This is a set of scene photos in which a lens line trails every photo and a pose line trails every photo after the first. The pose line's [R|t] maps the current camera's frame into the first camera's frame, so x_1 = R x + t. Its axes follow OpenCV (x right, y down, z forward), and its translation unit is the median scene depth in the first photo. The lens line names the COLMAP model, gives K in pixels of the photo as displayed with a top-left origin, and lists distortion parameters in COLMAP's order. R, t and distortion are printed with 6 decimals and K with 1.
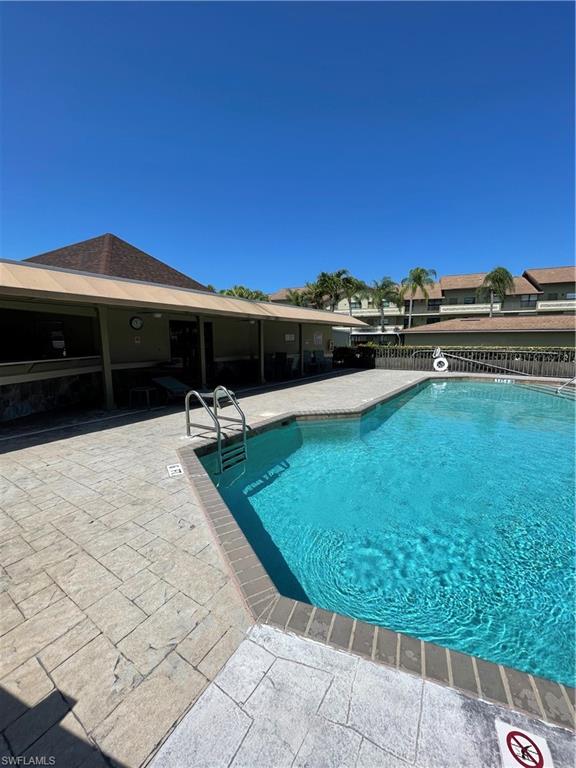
lens RADIAL K [[306.9, 0, 288.0], [0, 306.9, 384.0], [0, 0, 1]] dist [-0.003905, -0.000383]
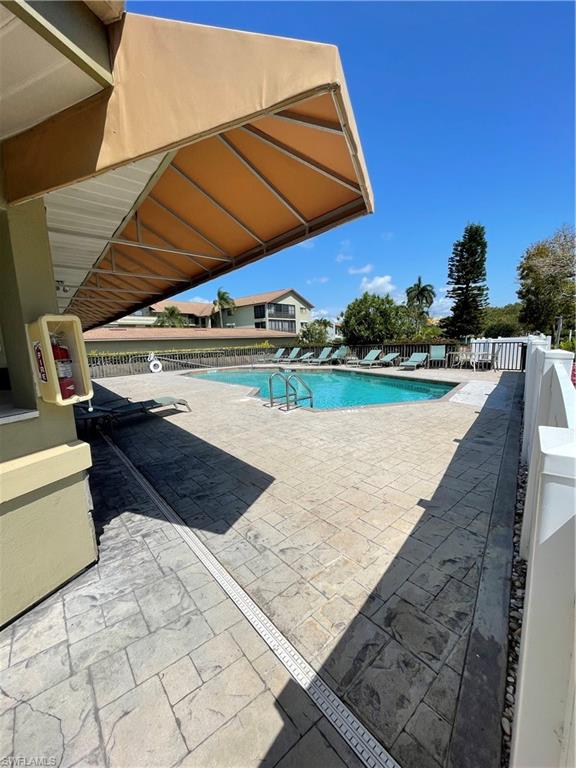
lens RADIAL K [[306.9, 0, 288.0], [0, 306.9, 384.0], [0, 0, 1]] dist [-0.003905, -0.000383]
pose [[0.292054, -0.138418, 0.946332, -1.410638], [0.170754, 0.981120, 0.090809, -0.057056], [-0.941035, 0.135069, 0.310175, 0.531146]]
